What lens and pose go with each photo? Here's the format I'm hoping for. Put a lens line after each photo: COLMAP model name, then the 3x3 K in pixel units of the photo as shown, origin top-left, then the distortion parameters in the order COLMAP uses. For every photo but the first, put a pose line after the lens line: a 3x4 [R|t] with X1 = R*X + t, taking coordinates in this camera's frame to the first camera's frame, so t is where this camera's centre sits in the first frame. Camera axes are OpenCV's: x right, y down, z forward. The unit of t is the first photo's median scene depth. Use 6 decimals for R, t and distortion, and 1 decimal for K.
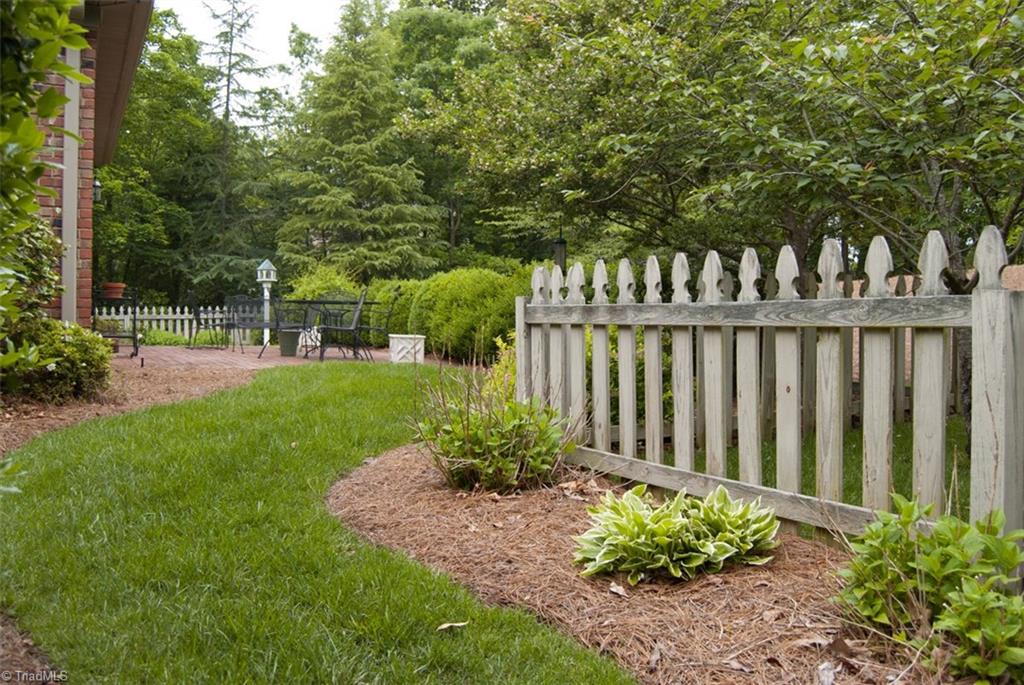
lens RADIAL K [[851.2, 0, 506.2], [0, 851.2, 338.5], [0, 0, 1]] dist [-0.071752, 0.008915]
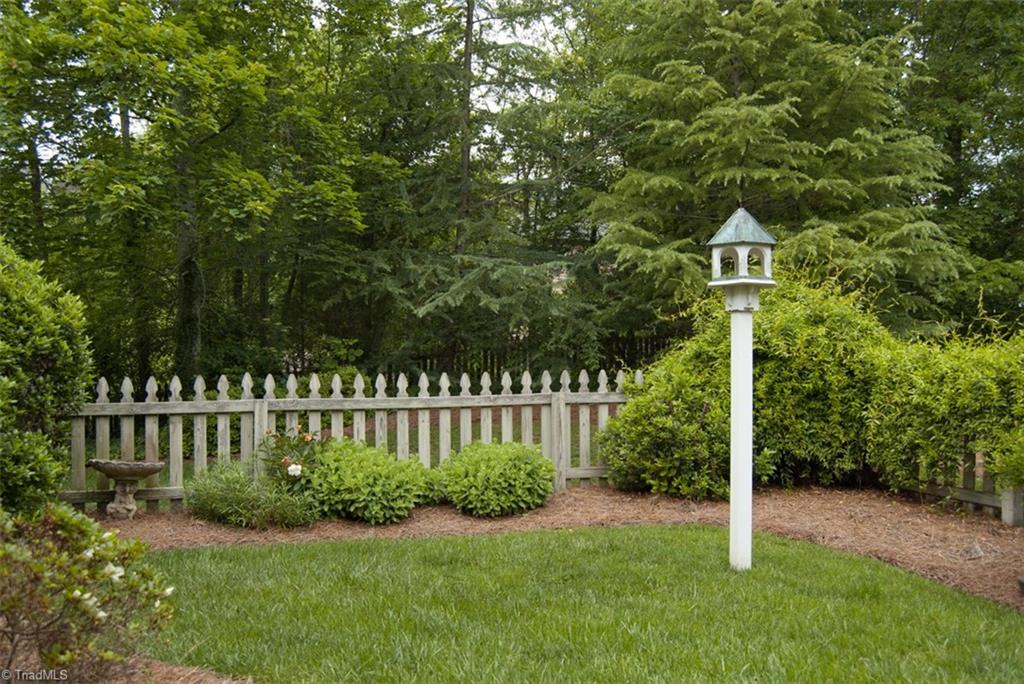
lens RADIAL K [[851.2, 0, 515.9], [0, 851.2, 346.6], [0, 0, 1]] dist [-0.071752, 0.008915]
pose [[0.984556, -0.007017, -0.174932, -0.279848], [-0.001790, 0.998741, -0.050132, -0.031656], [0.175063, 0.049670, 0.983303, 0.656752]]
